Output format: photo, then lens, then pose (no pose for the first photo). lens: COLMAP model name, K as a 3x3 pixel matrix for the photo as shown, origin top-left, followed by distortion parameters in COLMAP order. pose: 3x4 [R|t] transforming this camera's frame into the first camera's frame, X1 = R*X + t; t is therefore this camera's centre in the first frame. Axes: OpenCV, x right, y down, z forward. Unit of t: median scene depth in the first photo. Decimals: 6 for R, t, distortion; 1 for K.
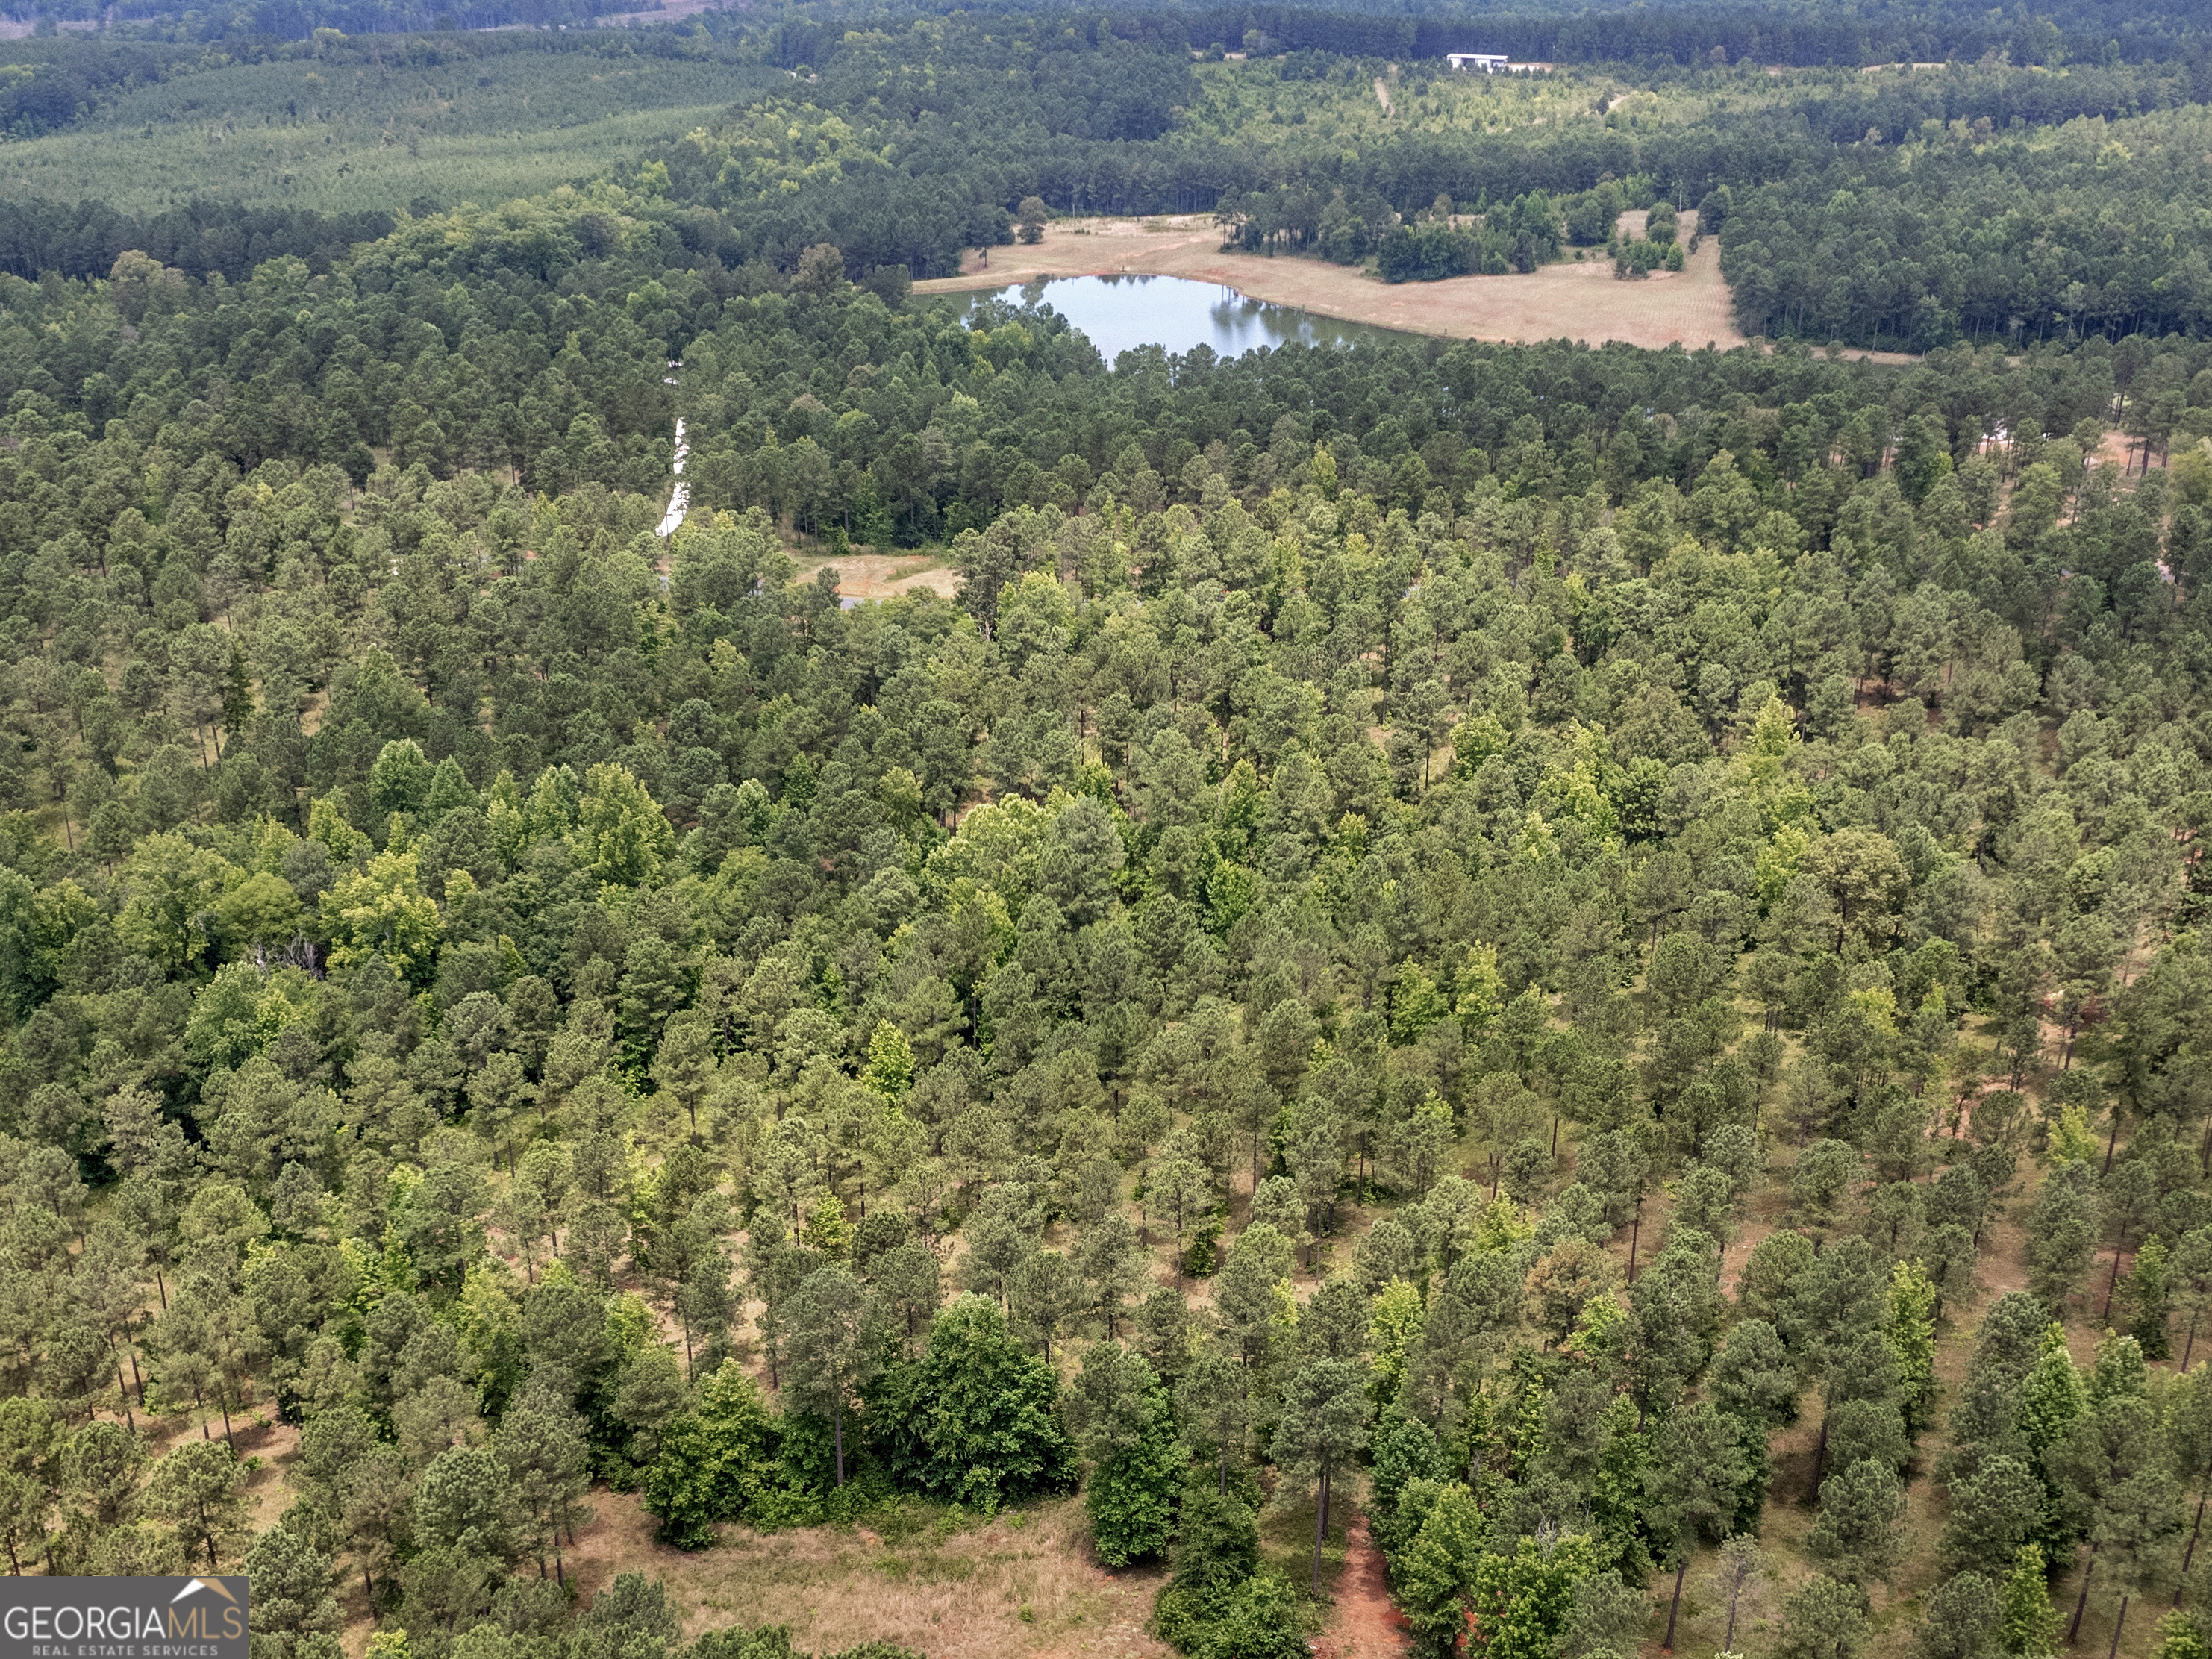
lens RADIAL K [[1424.8, 0, 1106.0], [0, 1424.8, 829.5], [0, 0, 1]] dist [-0.007301, -0.020195]
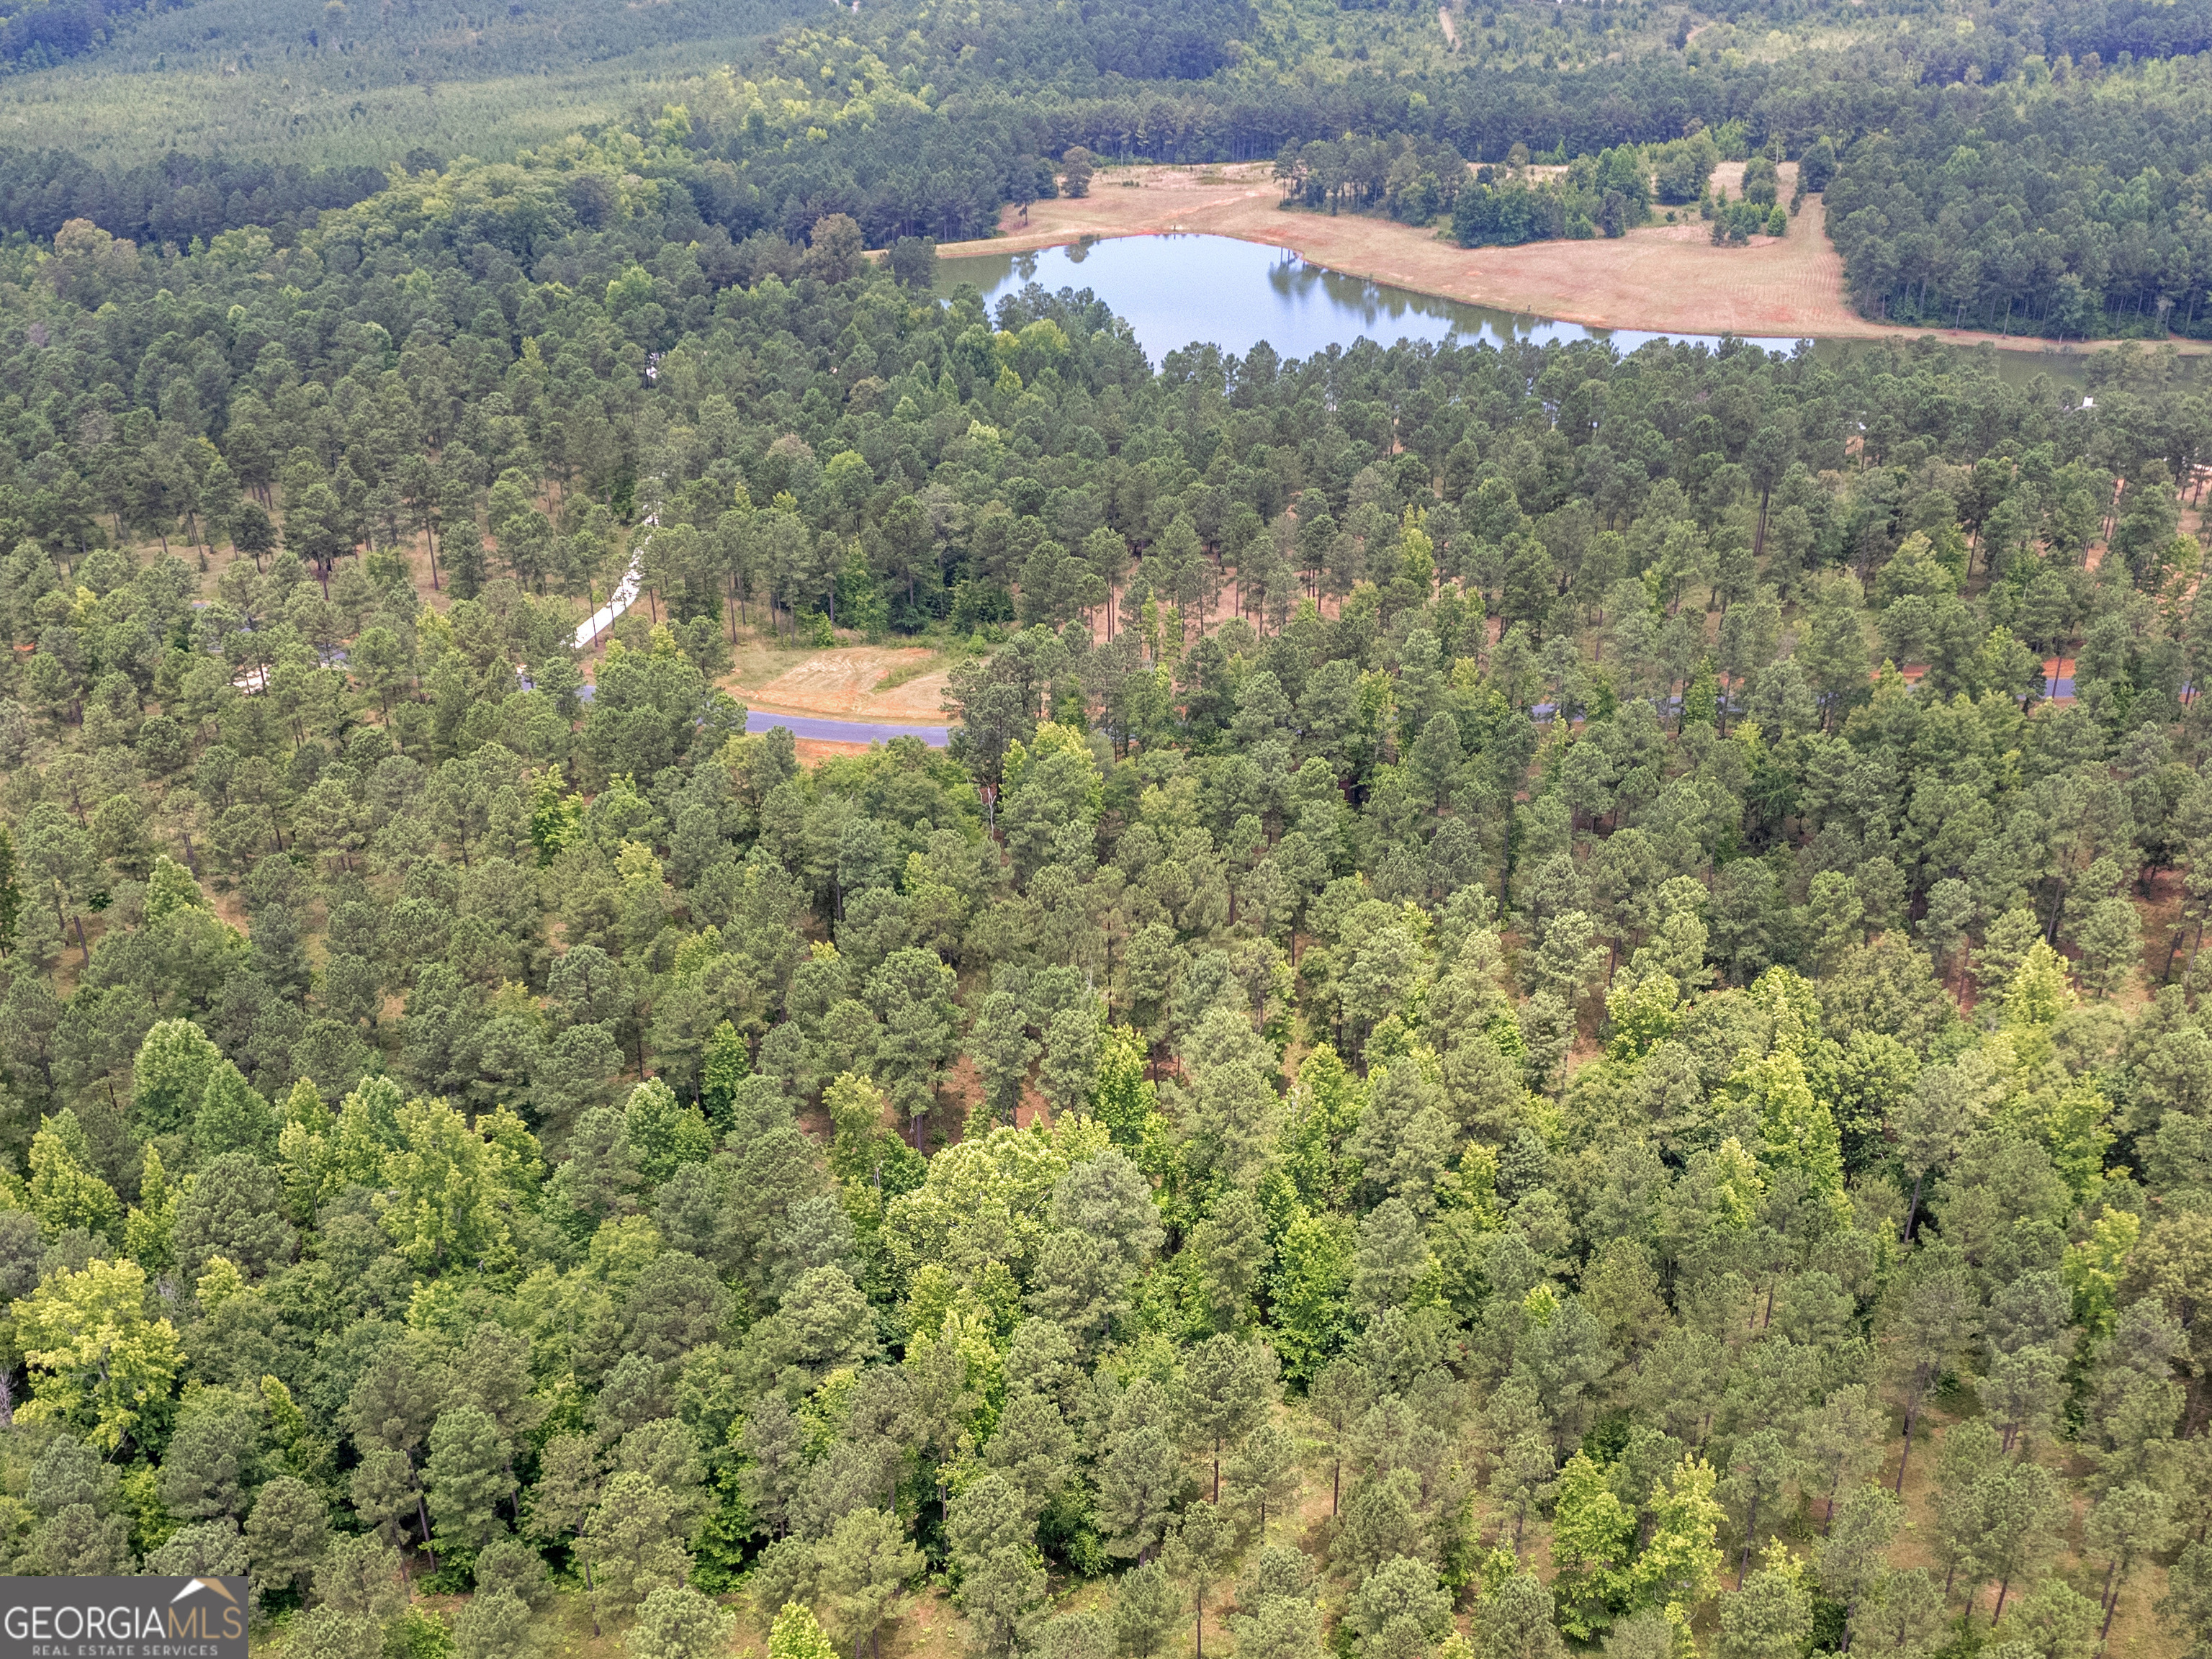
lens RADIAL K [[1411.9, 0, 1139.7], [0, 1411.9, 829.8], [0, 0, 1]] dist [-0.019908, -0.001420]
pose [[0.999921, 0.007091, -0.010421, 0.002751], [-0.006594, 0.998875, 0.046956, -0.071719], [0.010742, -0.046883, 0.998843, 0.105459]]
